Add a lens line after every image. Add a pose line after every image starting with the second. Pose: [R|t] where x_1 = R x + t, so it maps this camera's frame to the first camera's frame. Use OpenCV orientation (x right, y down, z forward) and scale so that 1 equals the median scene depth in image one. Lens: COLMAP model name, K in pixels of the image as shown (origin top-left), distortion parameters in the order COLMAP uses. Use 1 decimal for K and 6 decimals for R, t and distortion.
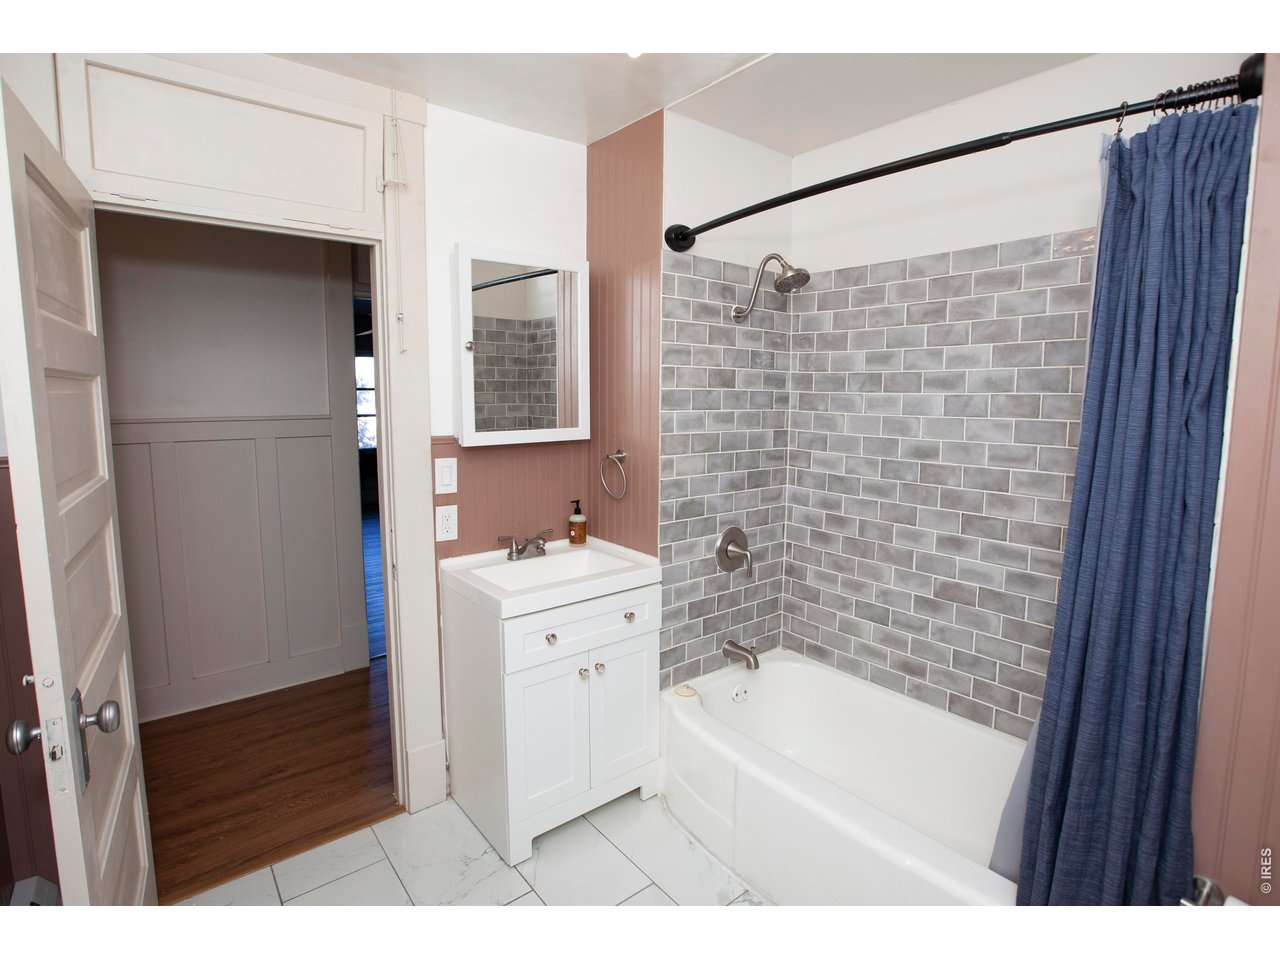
lens RADIAL K [[657.1, 0, 646.1], [0, 657.1, 455.2], [0, 0, 1]] dist [-0.065347, 0.027897]
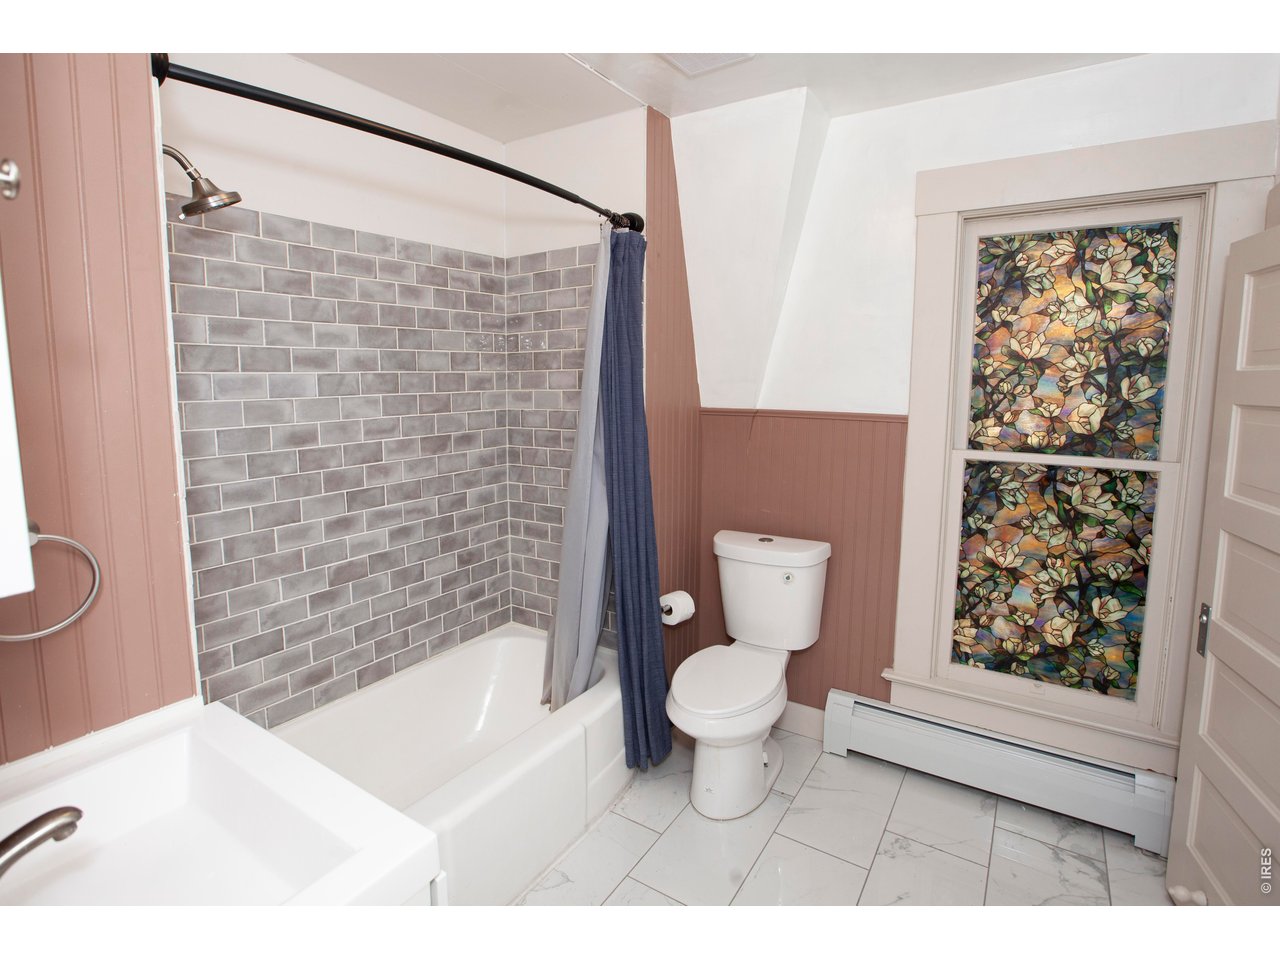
lens RADIAL K [[657.1, 0, 646.1], [0, 657.1, 455.2], [0, 0, 1]] dist [-0.065347, 0.027897]
pose [[-0.345889, -0.111252, 0.931656, -0.595697], [0.091828, 0.984165, 0.151615, -0.075267], [-0.933771, 0.137994, -0.330196, 0.879045]]
